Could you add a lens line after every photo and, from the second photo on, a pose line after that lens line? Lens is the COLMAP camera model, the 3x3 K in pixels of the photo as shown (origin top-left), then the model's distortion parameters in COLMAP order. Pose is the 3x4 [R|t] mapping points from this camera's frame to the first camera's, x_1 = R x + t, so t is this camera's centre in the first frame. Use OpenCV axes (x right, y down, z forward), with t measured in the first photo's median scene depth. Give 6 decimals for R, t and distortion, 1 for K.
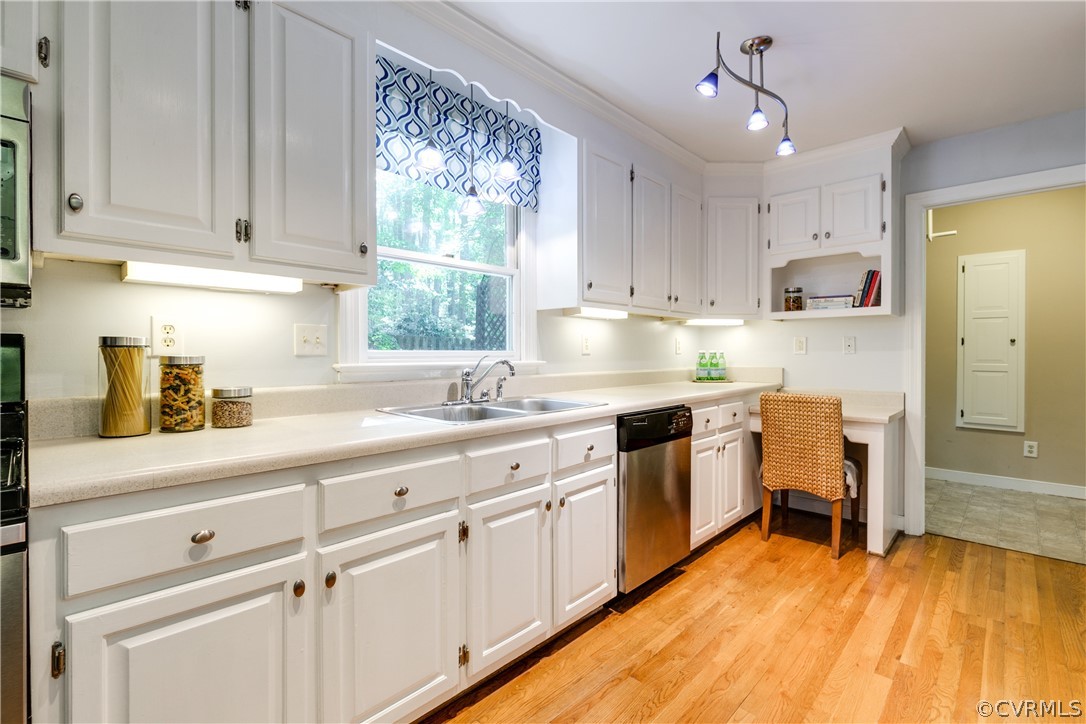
lens RADIAL K [[488.5, 0, 541.5], [0, 488.5, 355.1], [0, 0, 1]] dist [-0.000292, -0.000107]
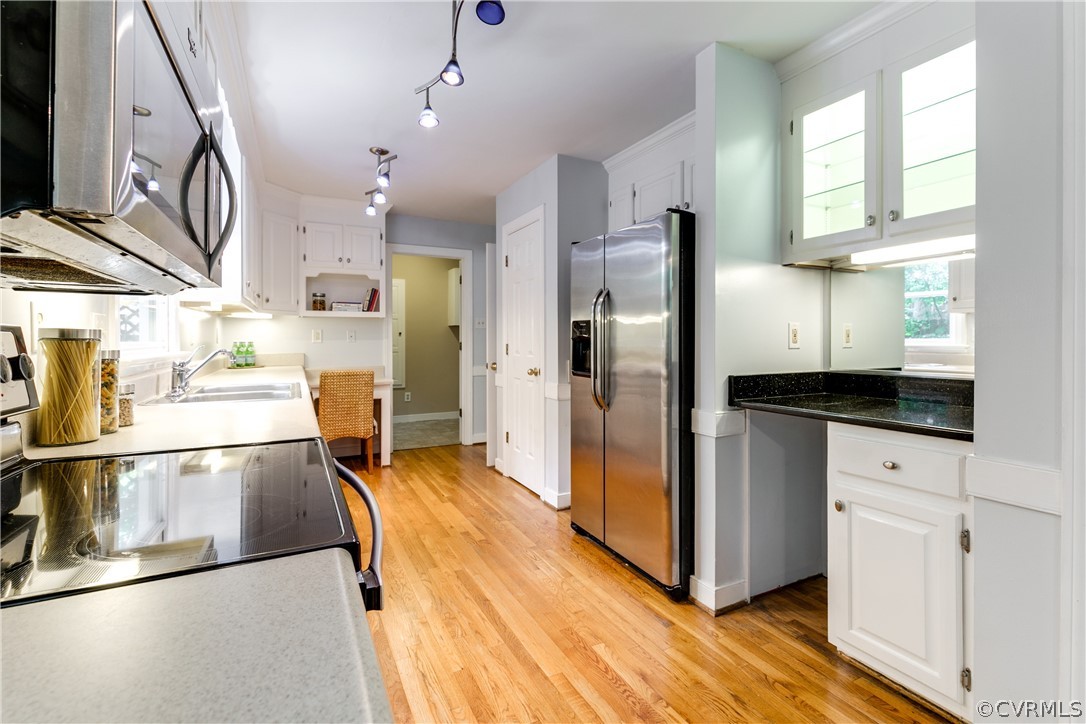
lens RADIAL K [[496.3, 0, 542.6], [0, 496.3, 341.4], [0, 0, 1]] dist [-0.000628, 0.000190]
pose [[0.335417, -0.004908, 0.942057, -0.645032], [0.007580, 0.999968, 0.002511, -0.004838], [-0.942039, 0.006299, 0.335443, -0.037447]]
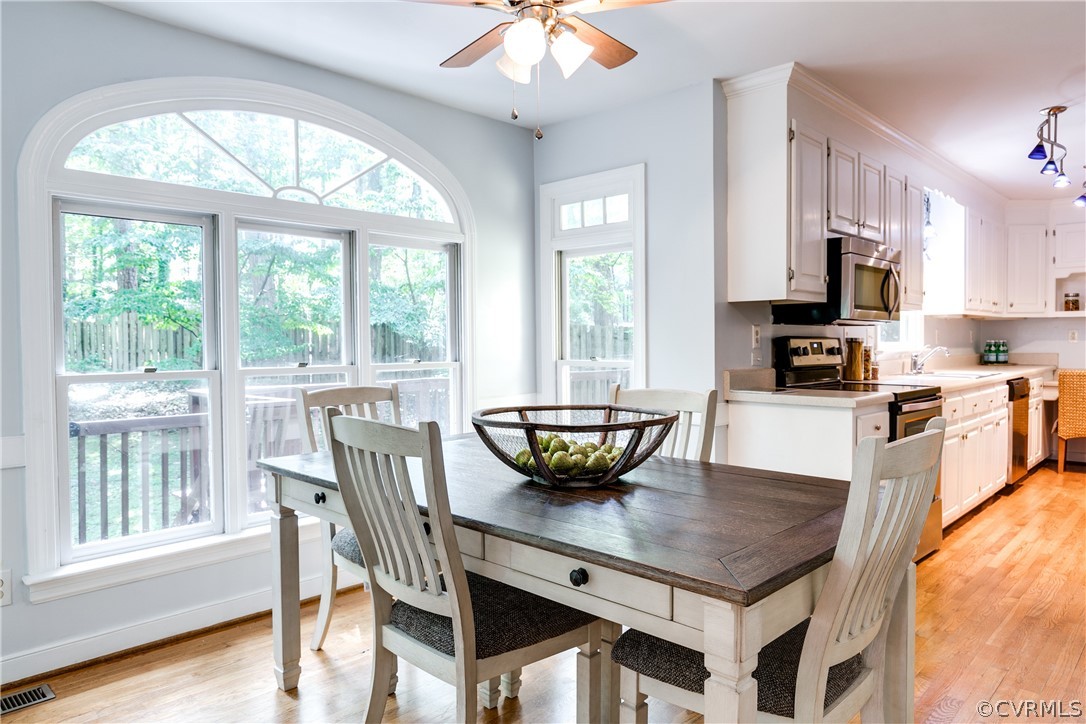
lens RADIAL K [[713.1, 0, 543.0], [0, 713.1, 362.0], [0, 0, 1]] dist [-0.004993, -0.001165]
pose [[0.999978, -0.004308, 0.005012, -1.067856], [0.004181, 0.999678, 0.025032, -0.006144], [-0.005118, -0.025010, 0.999674, -1.061257]]
